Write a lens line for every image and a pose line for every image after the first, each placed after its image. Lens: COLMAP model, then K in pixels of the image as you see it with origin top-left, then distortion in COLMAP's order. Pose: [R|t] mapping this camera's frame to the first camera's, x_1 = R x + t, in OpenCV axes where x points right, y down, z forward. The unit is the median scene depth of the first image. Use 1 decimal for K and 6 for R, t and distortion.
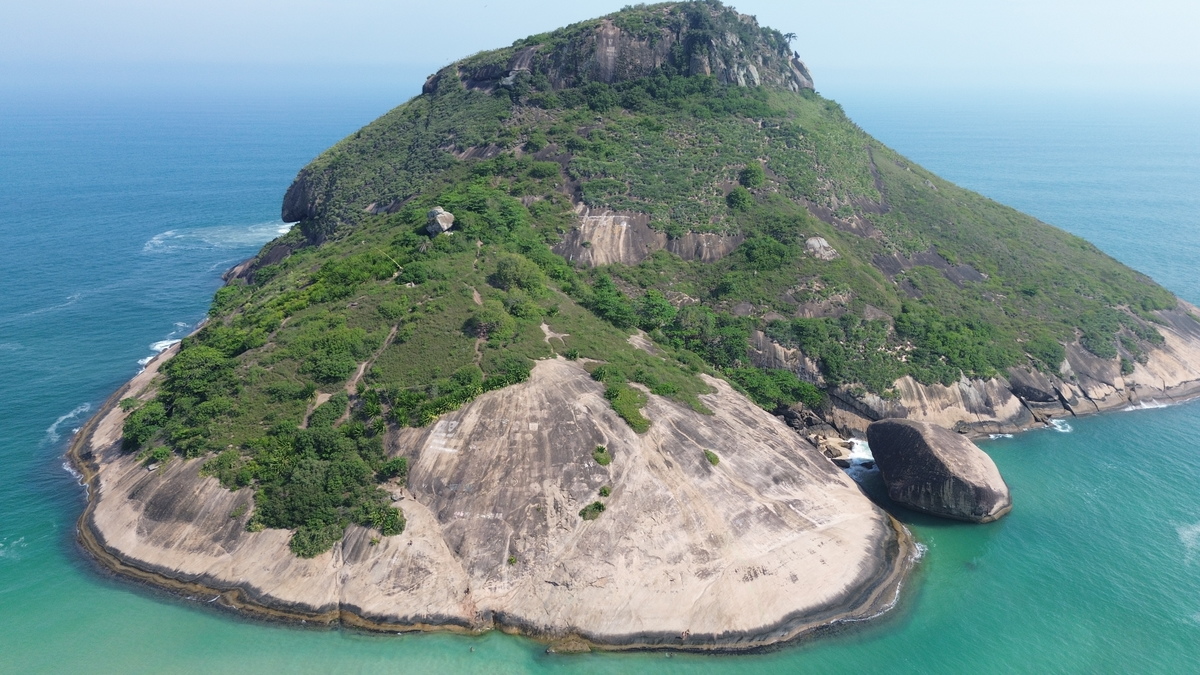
lens RADIAL K [[843.3, 0, 600.0], [0, 843.3, 337.5], [0, 0, 1]] dist [0.047316, -0.038082]
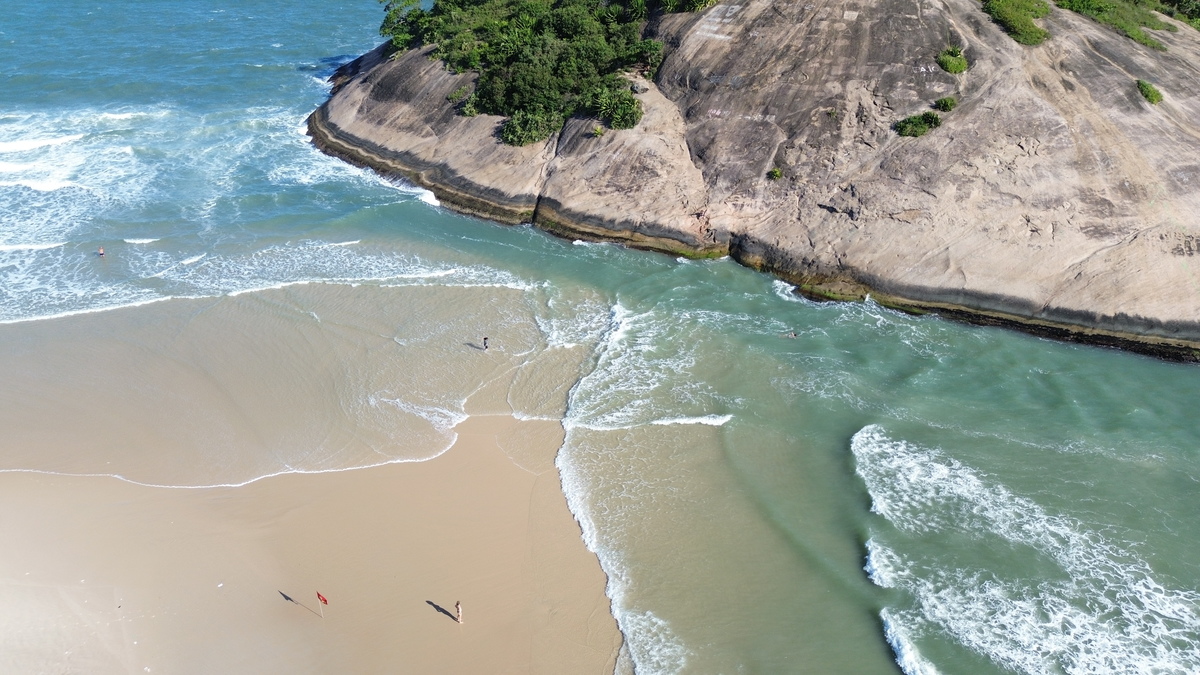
lens RADIAL K [[845.9, 0, 600.0], [0, 845.9, 337.5], [0, 0, 1]] dist [0.061723, -0.071811]
pose [[0.905475, 0.188254, -0.380362, 0.049253], [-0.123993, 0.974479, 0.187129, 0.272732], [0.405883, -0.122279, 0.905708, 0.309425]]
